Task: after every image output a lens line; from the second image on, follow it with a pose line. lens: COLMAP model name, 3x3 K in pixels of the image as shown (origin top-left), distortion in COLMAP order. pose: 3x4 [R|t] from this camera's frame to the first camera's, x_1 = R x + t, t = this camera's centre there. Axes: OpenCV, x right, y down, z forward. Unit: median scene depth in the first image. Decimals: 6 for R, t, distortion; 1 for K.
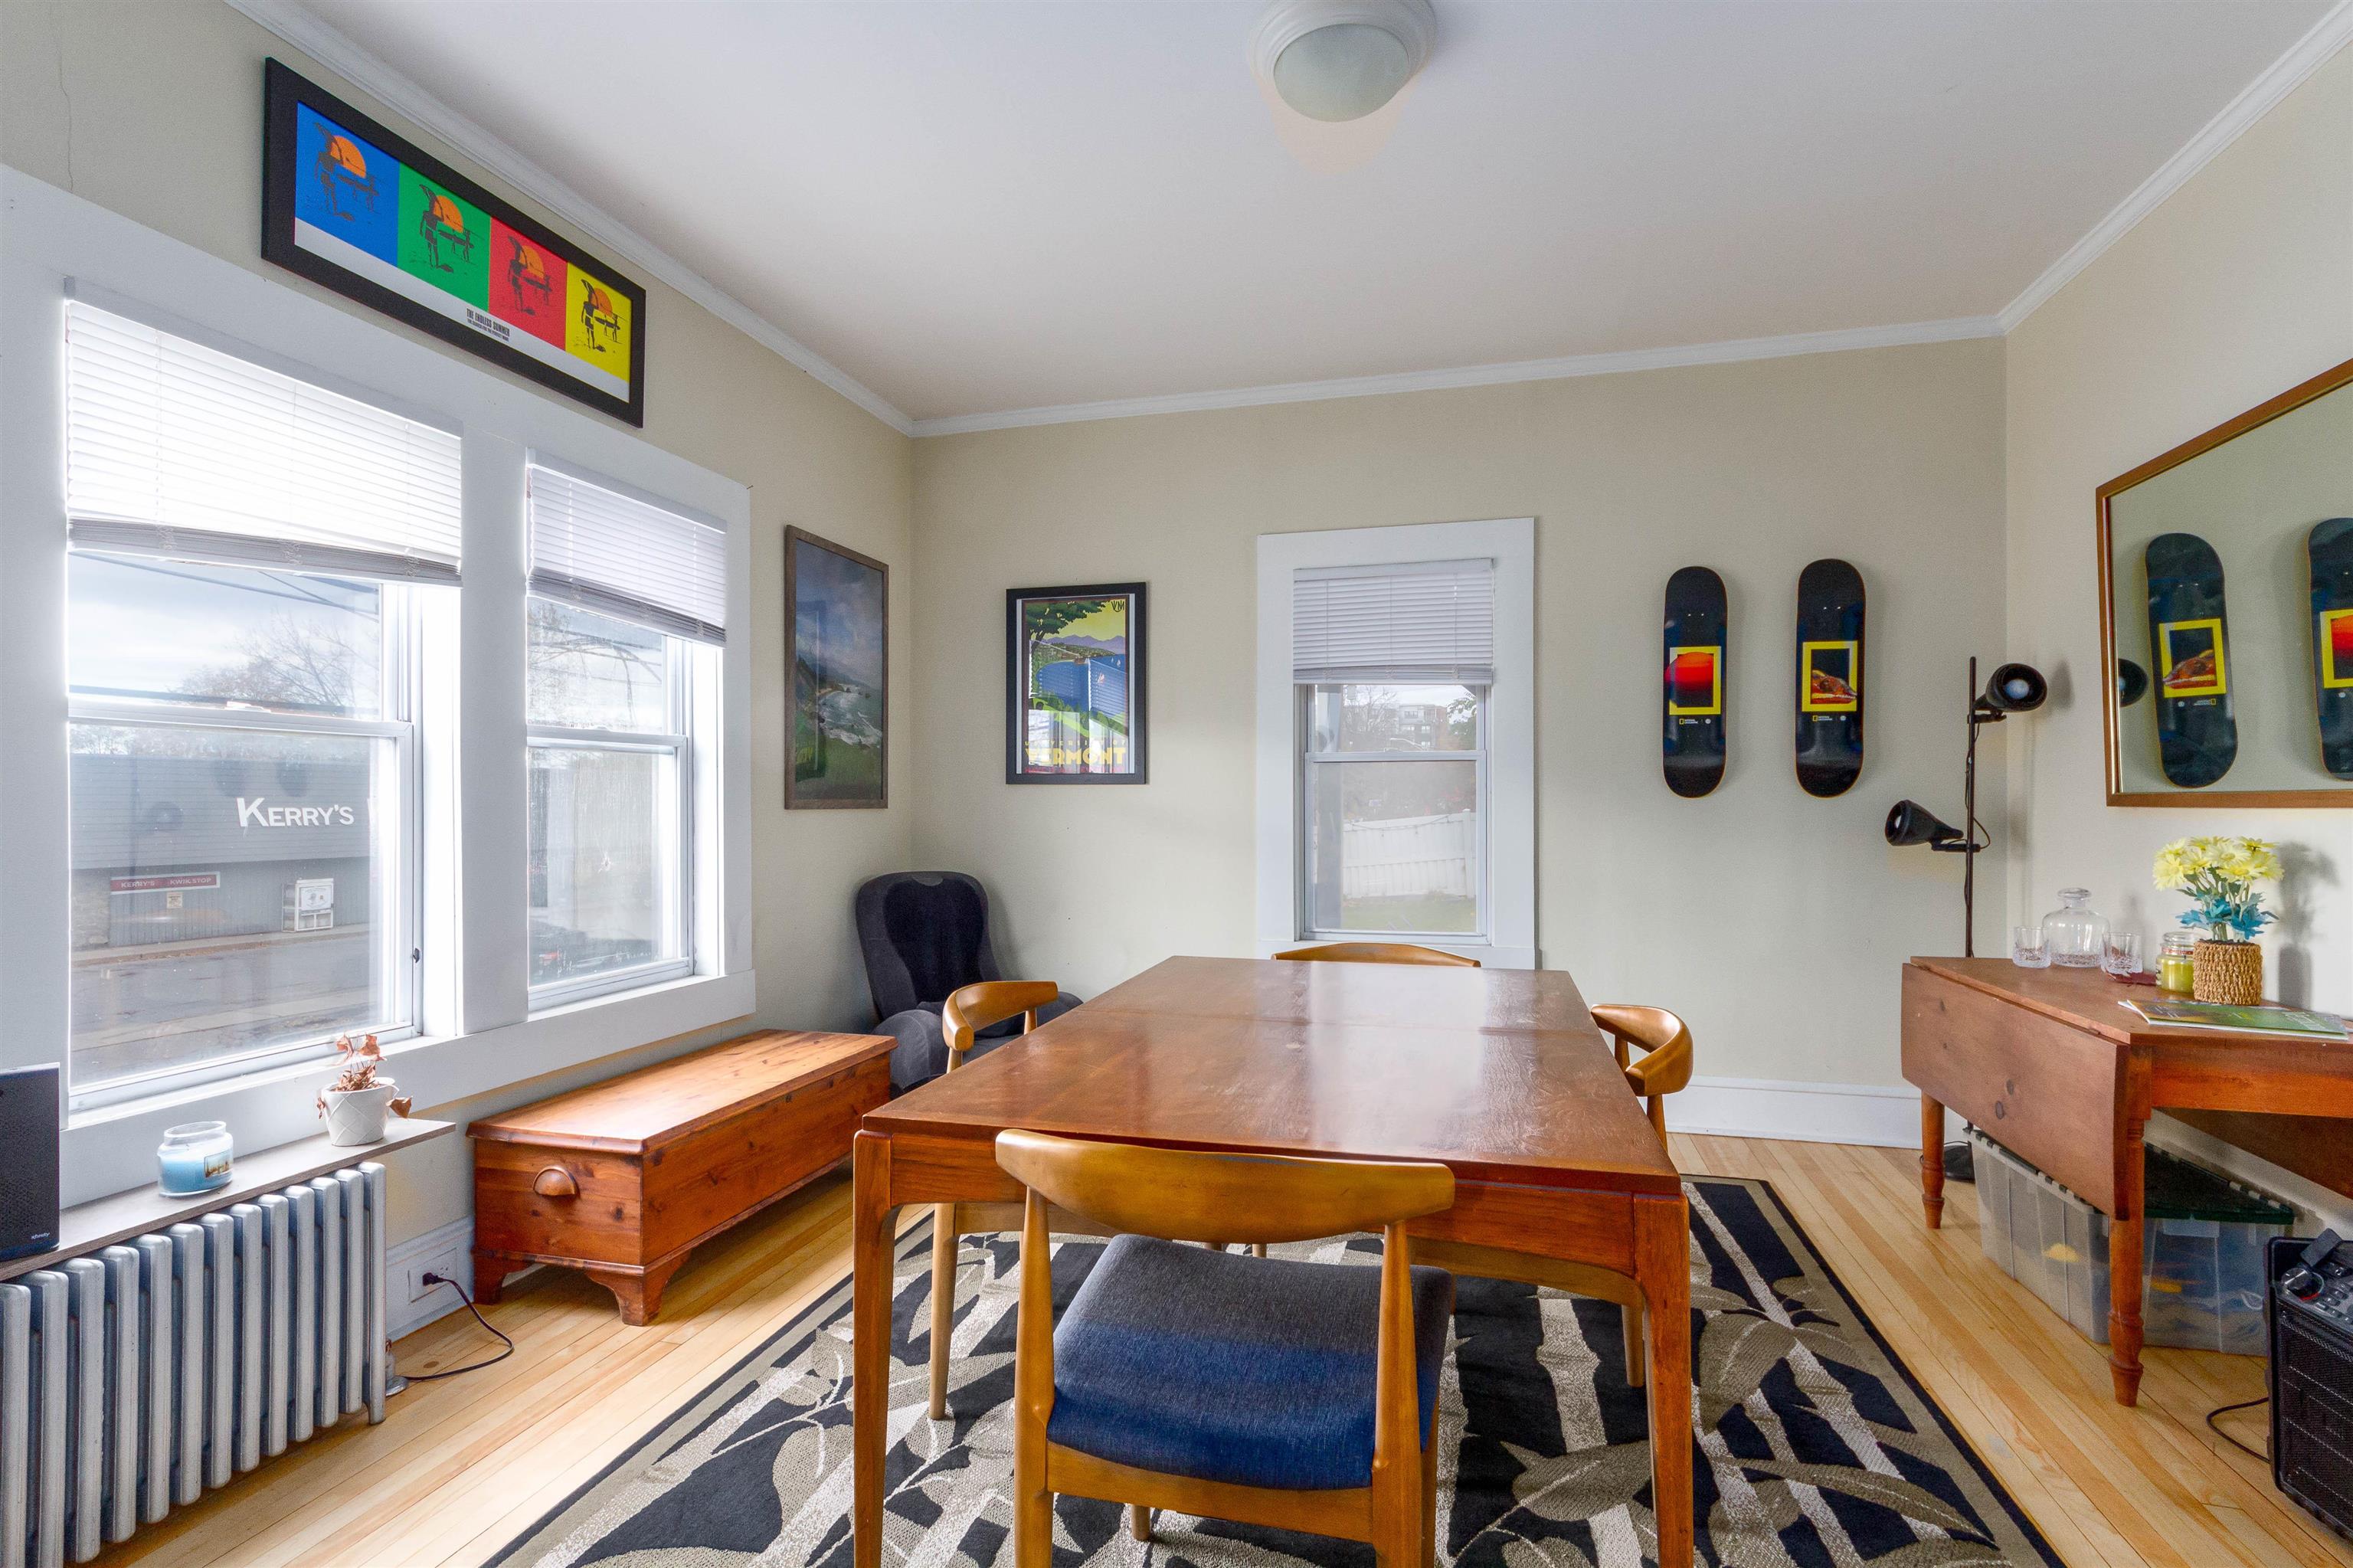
lens RADIAL K [[1103.5, 0, 1182.2], [0, 1103.5, 800.2], [0, 0, 1]] dist [0.001642, 0.000176]
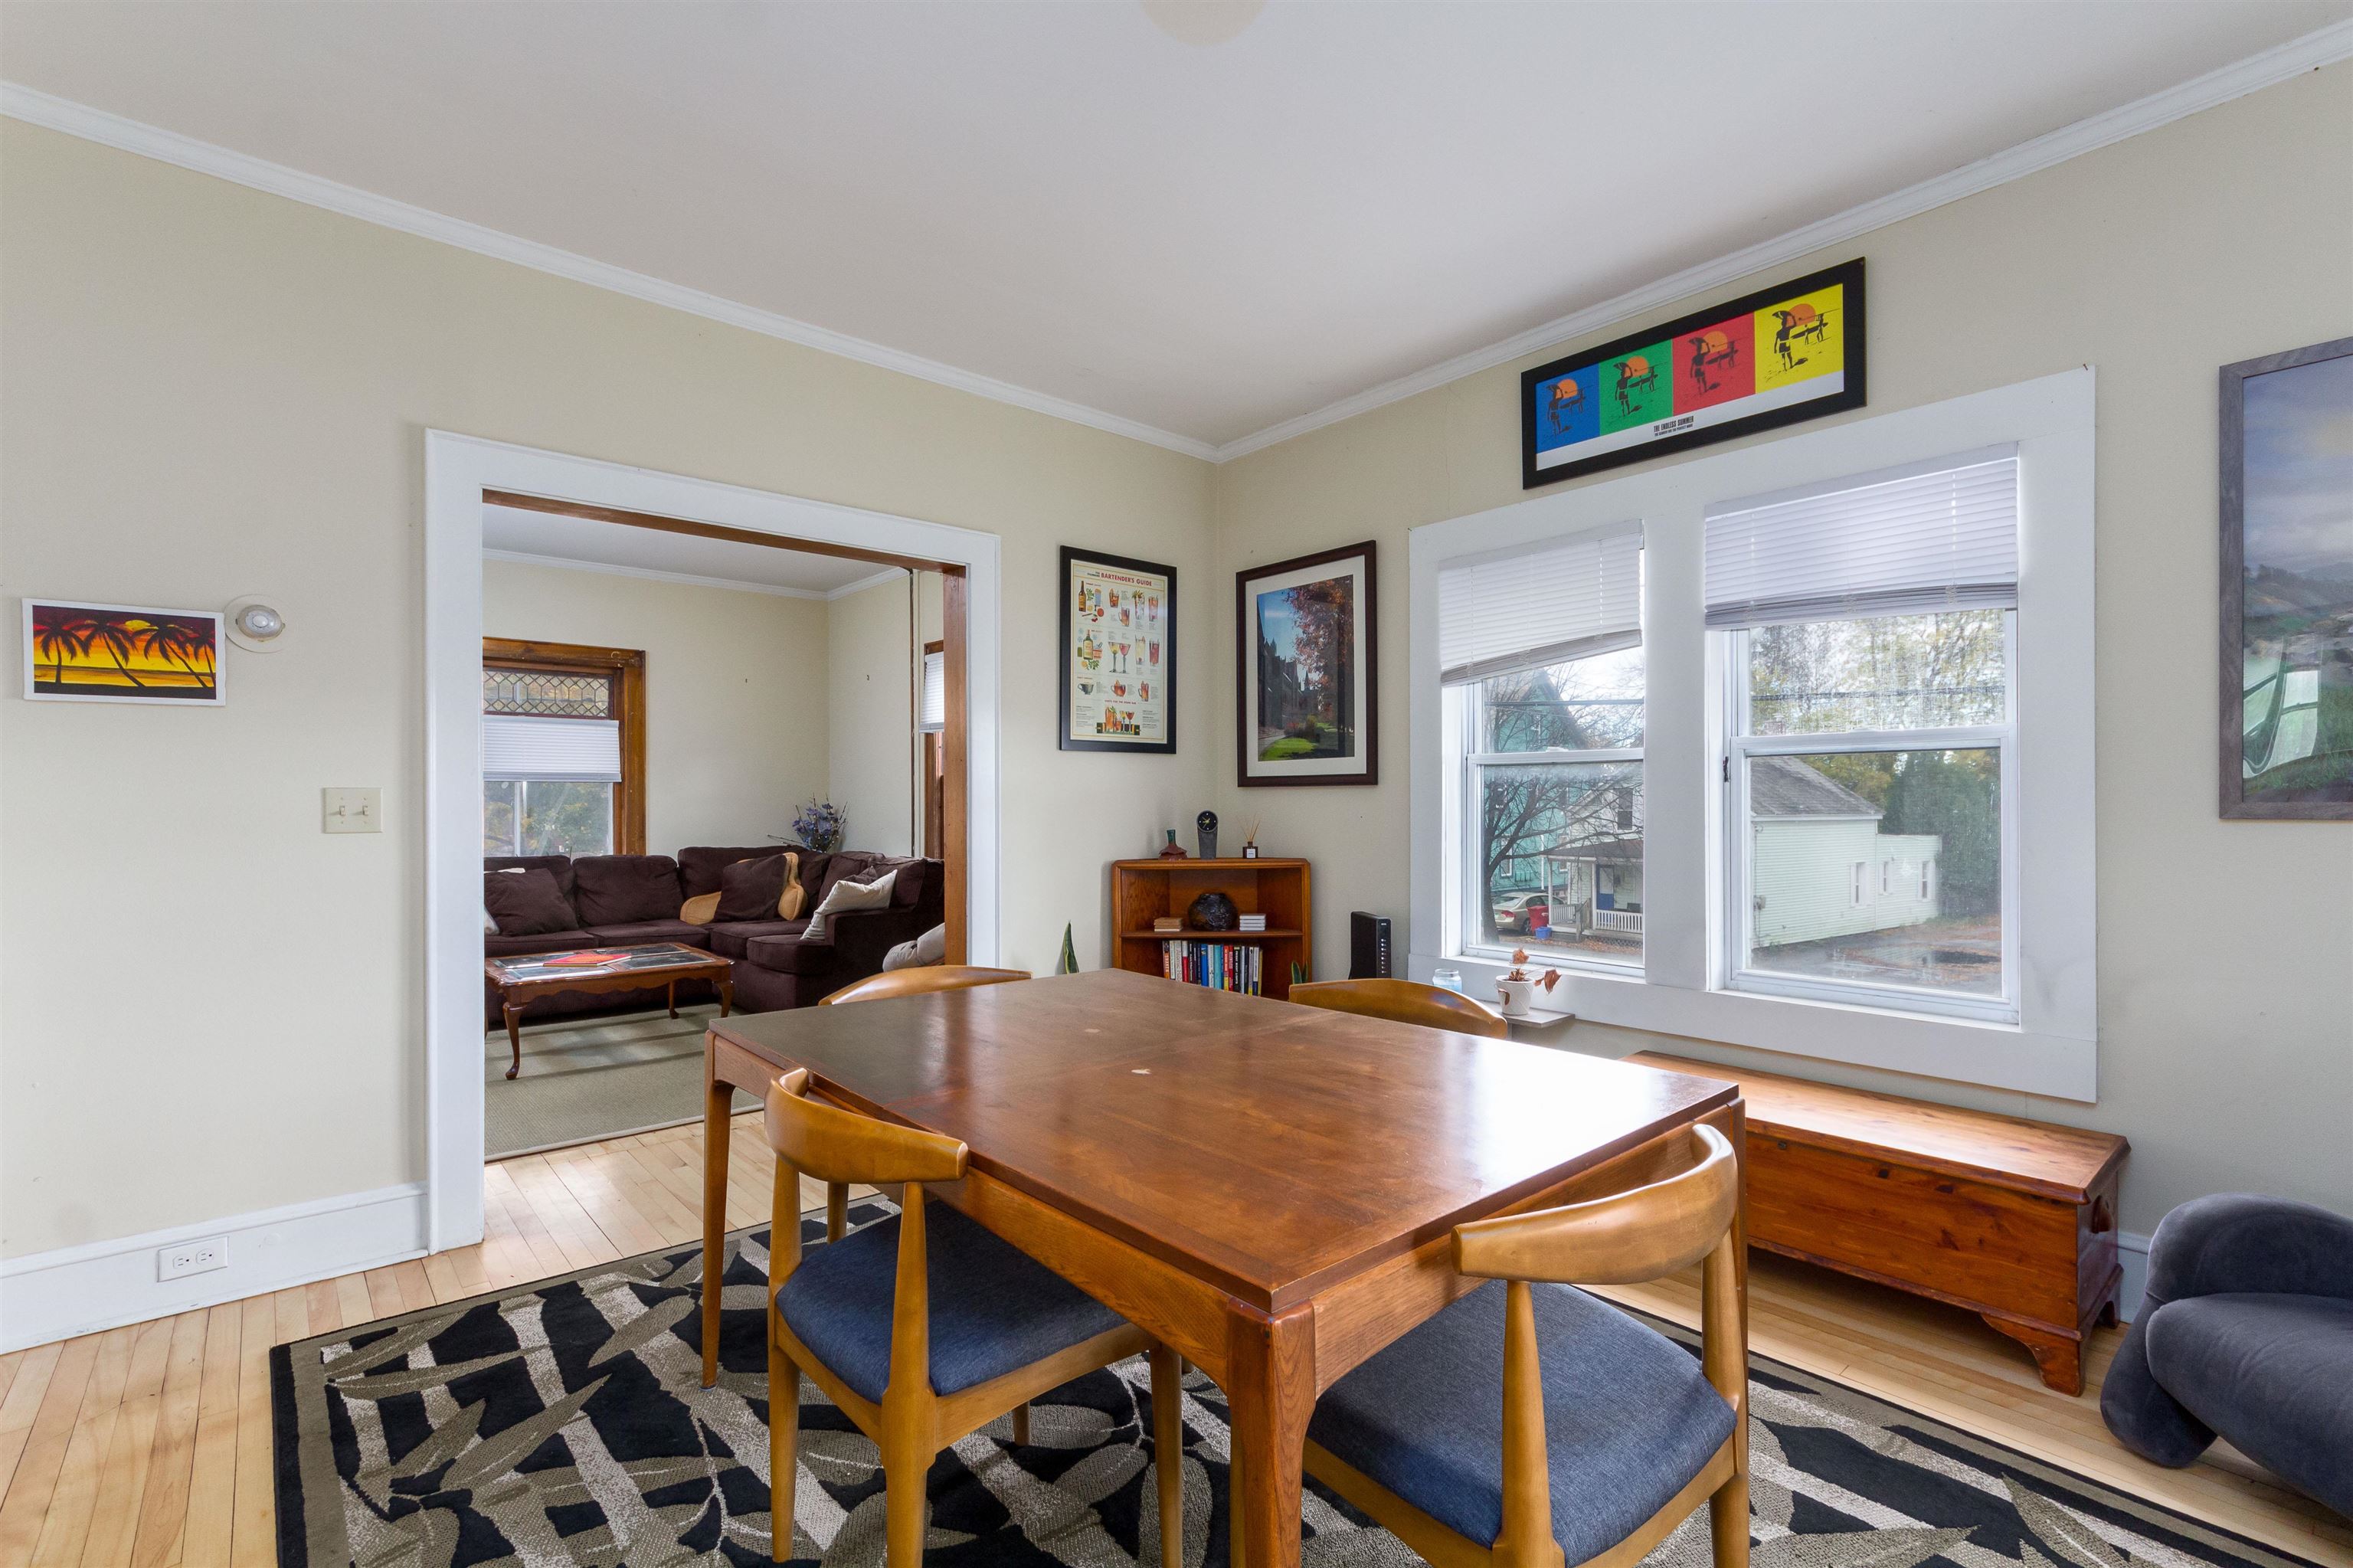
lens RADIAL K [[1044.9, 0, 1195.2], [0, 1044.9, 791.4], [0, 0, 1]] dist [0.000972, 0.000295]
pose [[-0.553293, -0.000564, -0.832987, 0.594904], [0.003982, 0.999987, -0.003322, -0.010373], [0.832977, -0.005155, -0.553283, 1.076454]]
